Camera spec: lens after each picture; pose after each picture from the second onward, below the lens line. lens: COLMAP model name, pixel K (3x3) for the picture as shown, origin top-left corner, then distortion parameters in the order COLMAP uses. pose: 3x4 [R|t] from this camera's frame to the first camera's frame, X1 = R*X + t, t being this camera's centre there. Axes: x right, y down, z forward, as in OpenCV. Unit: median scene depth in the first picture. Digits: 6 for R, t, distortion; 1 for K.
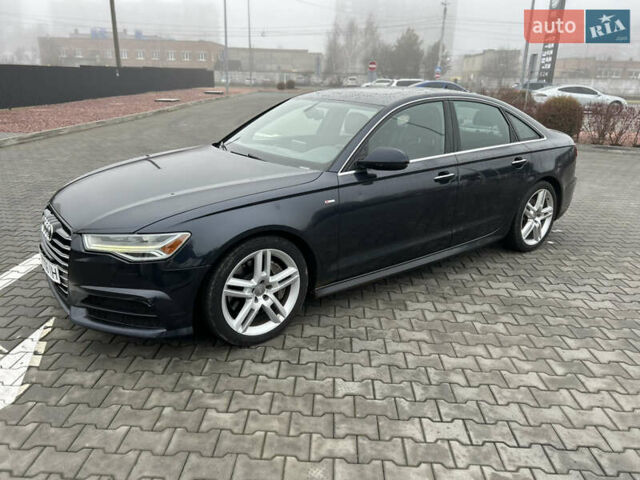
lens RADIAL K [[488.2, 0, 320.5], [0, 488.2, 232.8], [0, 0, 1]] dist [0.069371, -0.084405]
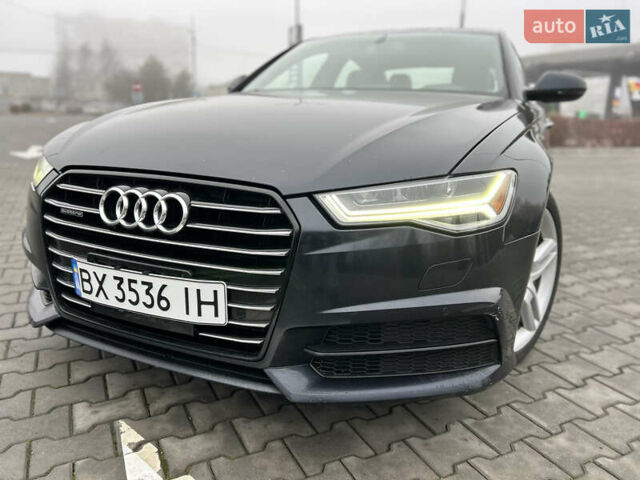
lens RADIAL K [[488.2, 0, 320.5], [0, 488.2, 232.8], [0, 0, 1]] dist [0.069371, -0.084405]
pose [[0.874707, -0.114571, 0.470915, -0.480972], [0.143046, 0.989401, -0.024986, 0.033981], [-0.463061, 0.089218, 0.881825, 0.429616]]
